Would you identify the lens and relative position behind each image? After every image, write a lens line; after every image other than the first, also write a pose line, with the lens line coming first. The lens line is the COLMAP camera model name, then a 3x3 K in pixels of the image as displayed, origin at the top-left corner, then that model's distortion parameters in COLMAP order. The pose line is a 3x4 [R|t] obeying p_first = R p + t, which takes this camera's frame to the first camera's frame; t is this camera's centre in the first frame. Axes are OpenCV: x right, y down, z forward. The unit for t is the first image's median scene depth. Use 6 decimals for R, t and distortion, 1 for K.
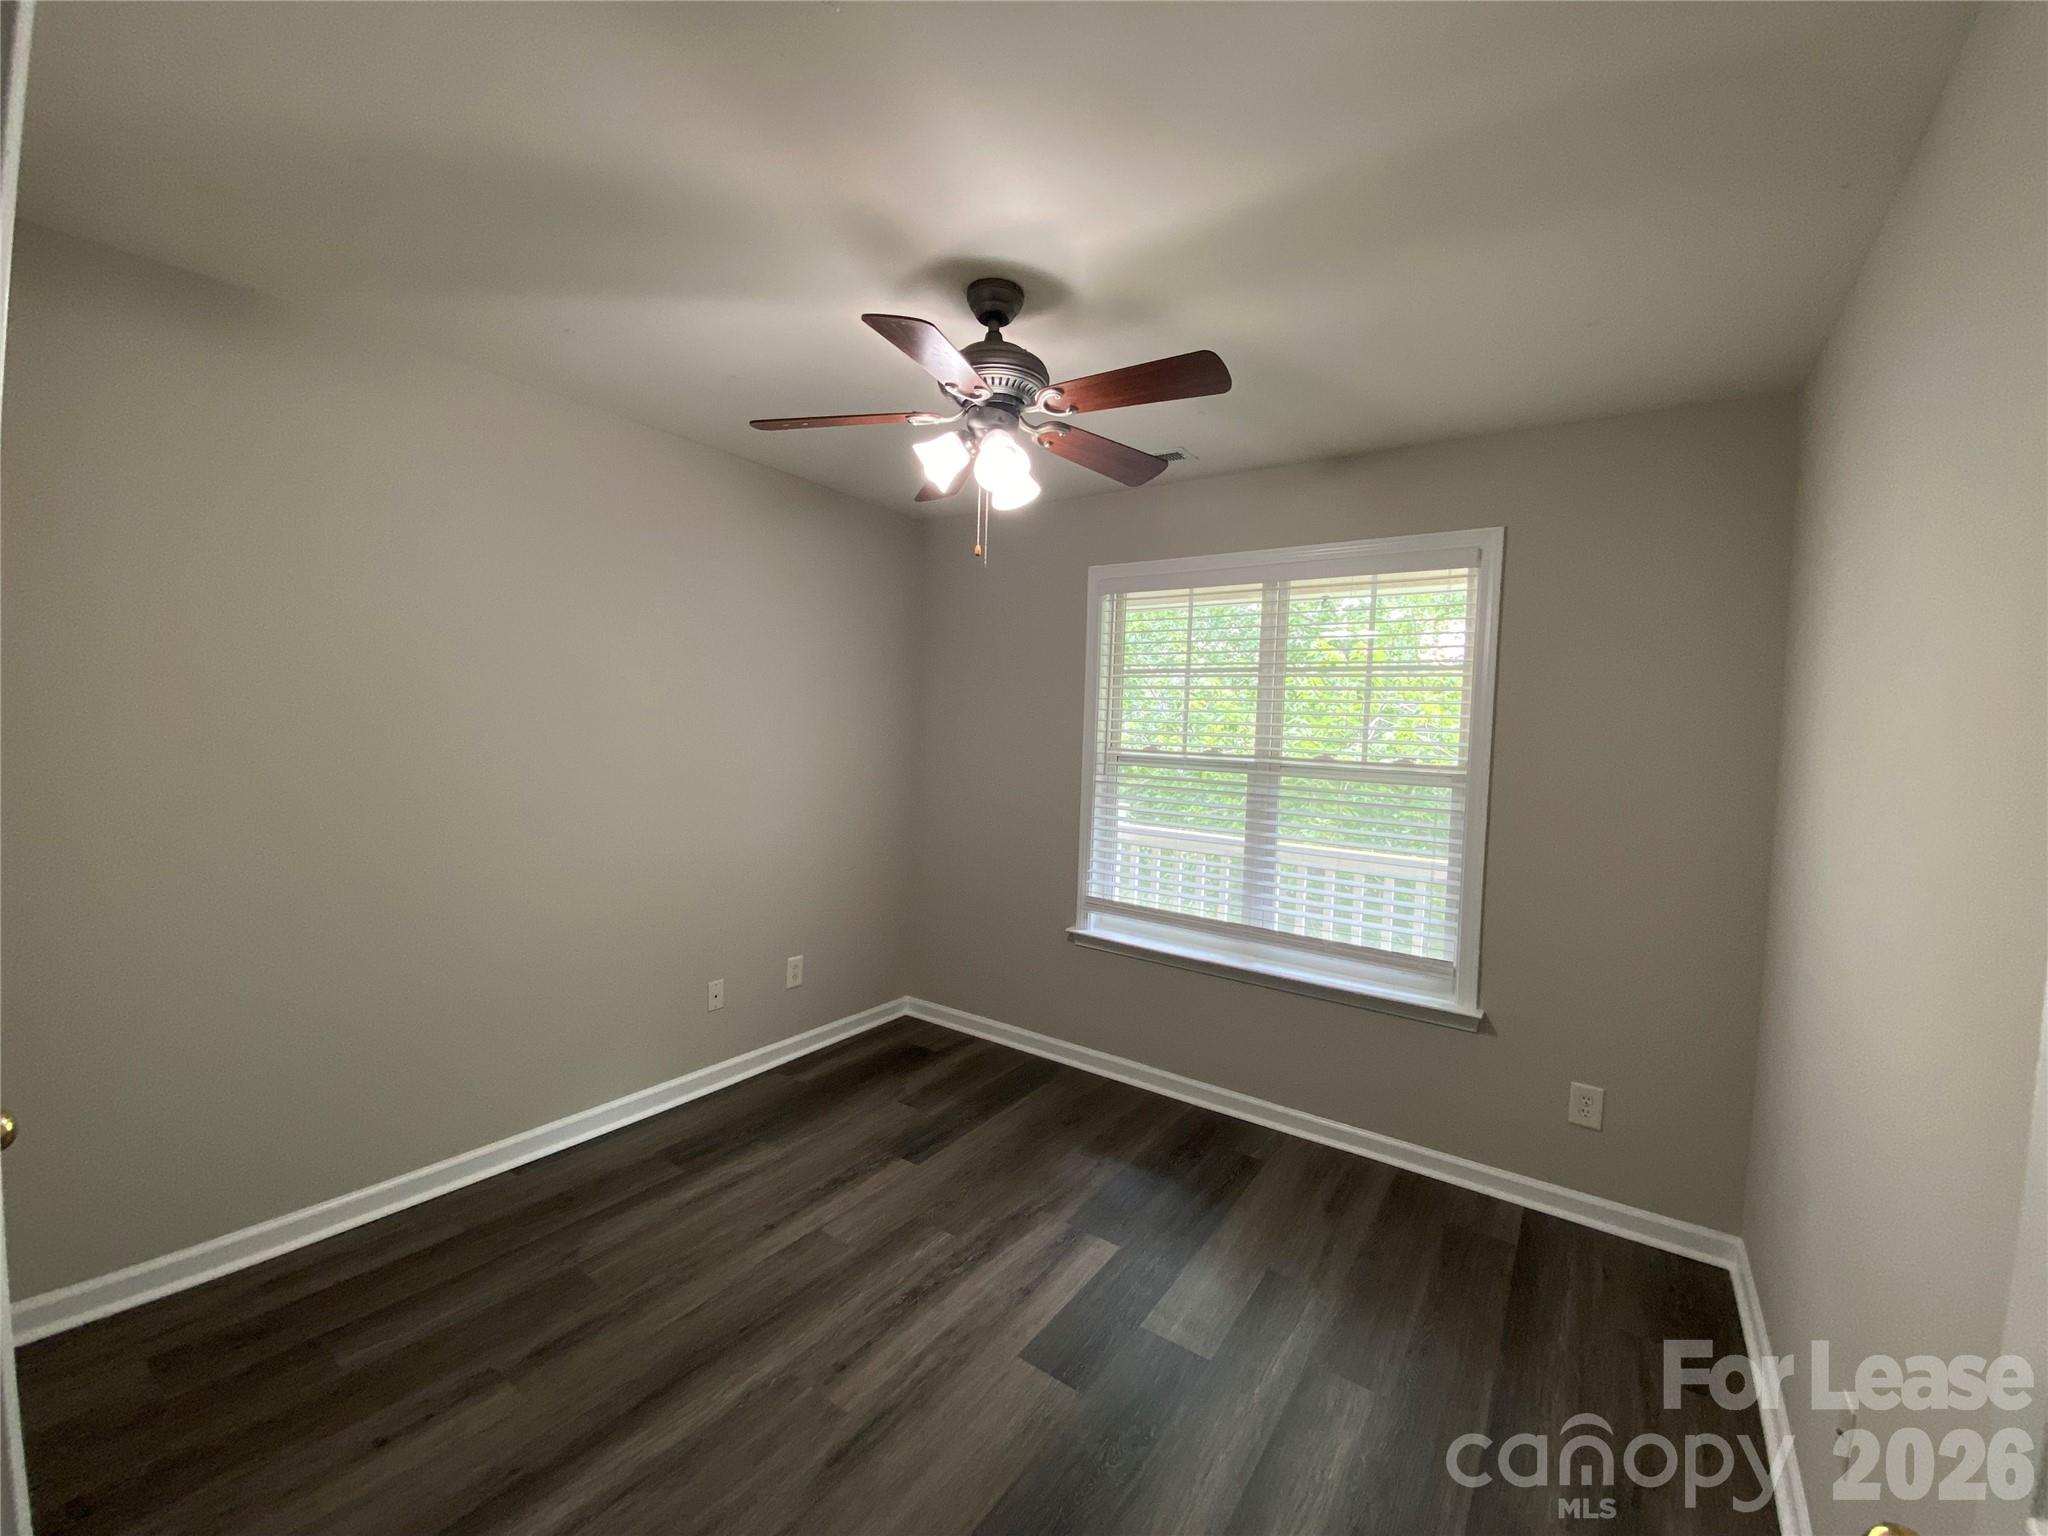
lens RADIAL K [[835.2, 0, 1019.3], [0, 835.2, 745.9], [0, 0, 1]] dist [0.018153, -0.017714]
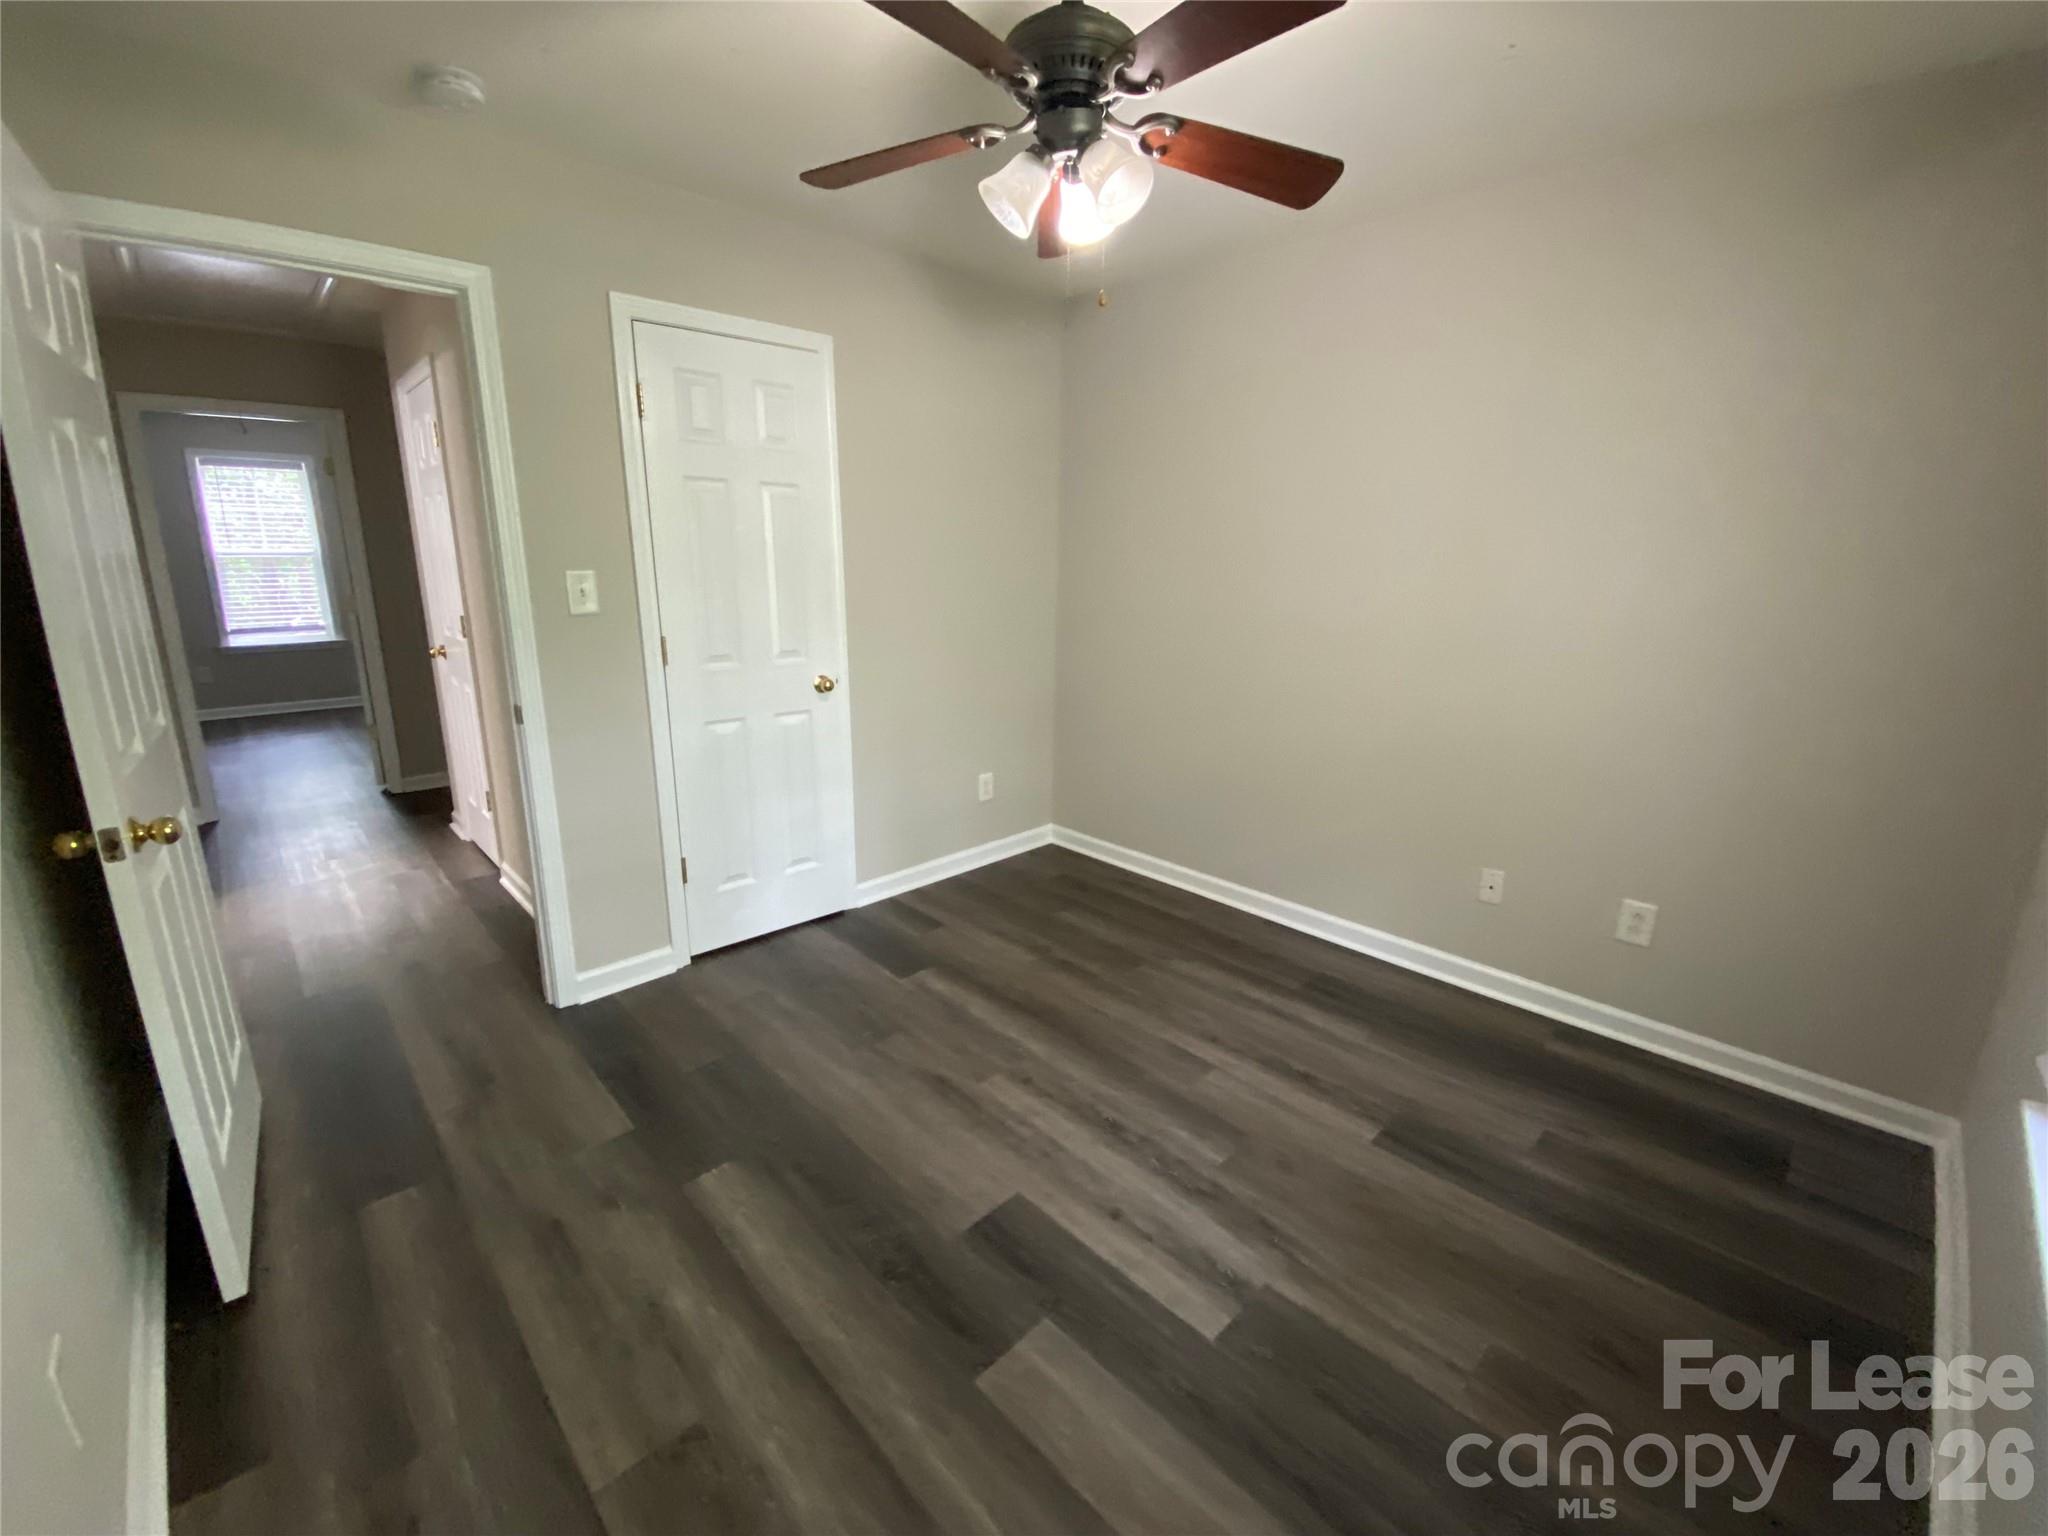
lens RADIAL K [[835.2, 0, 1019.3], [0, 835.2, 745.9], [0, 0, 1]] dist [0.018153, -0.017714]
pose [[-0.193336, 0.184044, -0.963716, 0.765321], [-0.040708, 0.979898, 0.195301, 0.027204], [0.980288, 0.076990, -0.181957, 1.036923]]
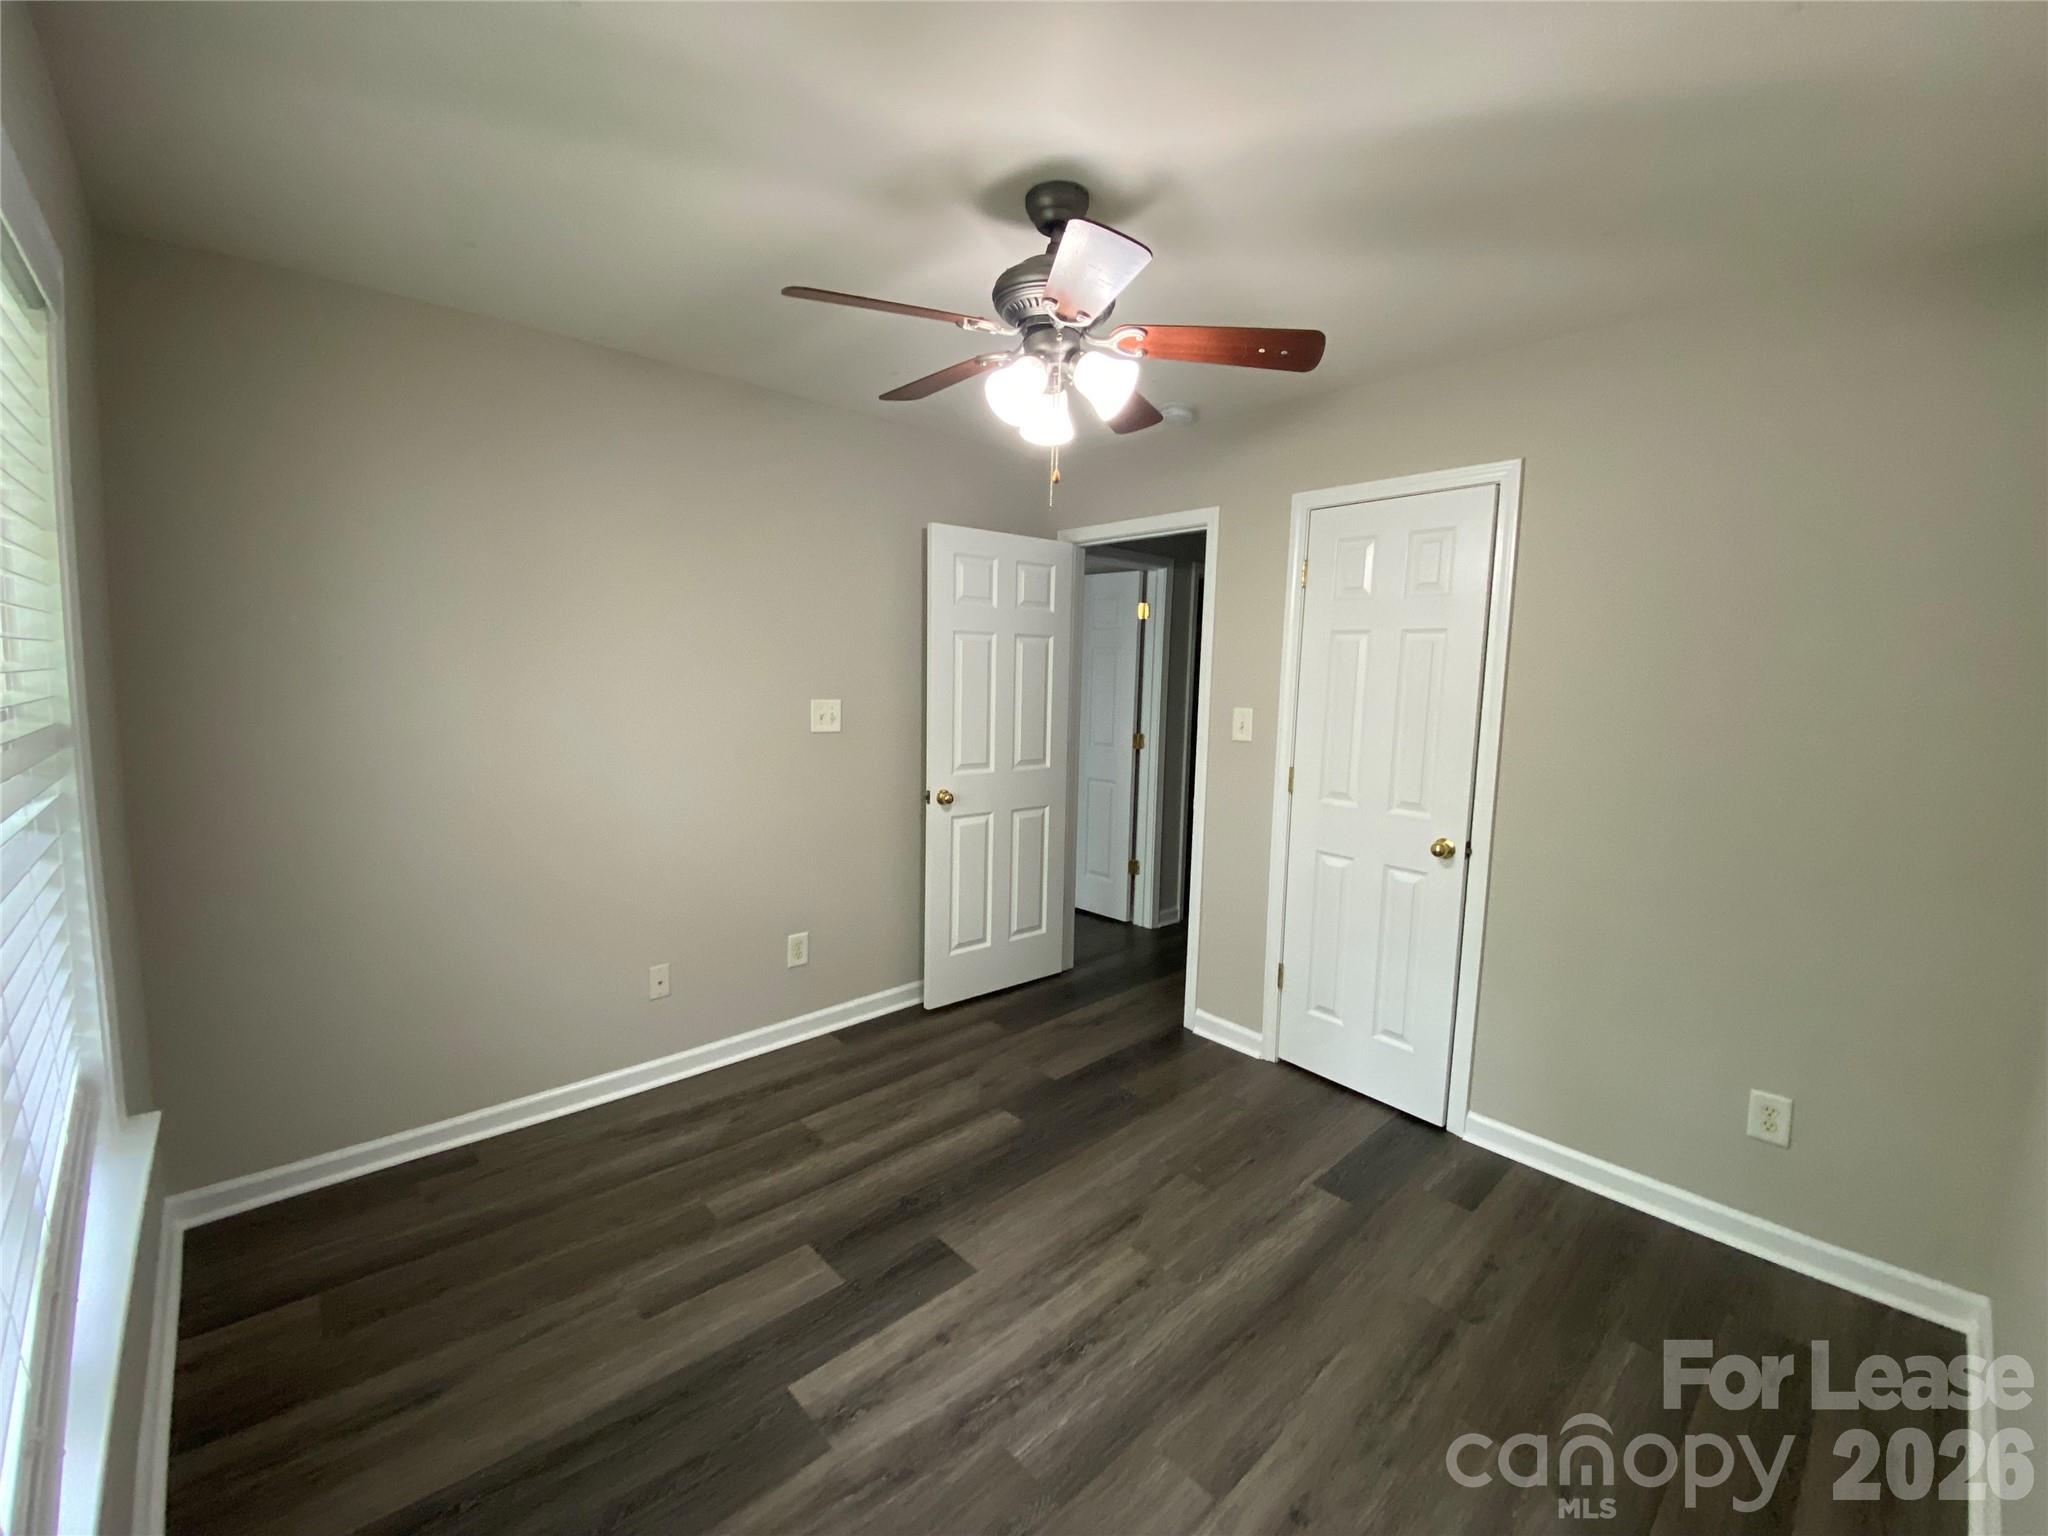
lens RADIAL K [[835.2, 0, 1019.3], [0, 835.2, 745.9], [0, 0, 1]] dist [0.018153, -0.017714]
pose [[-0.974619, -0.078525, 0.209645, -0.204874], [-0.051308, 0.989888, 0.132247, -0.069348], [-0.217910, 0.118134, -0.968793, 1.769075]]
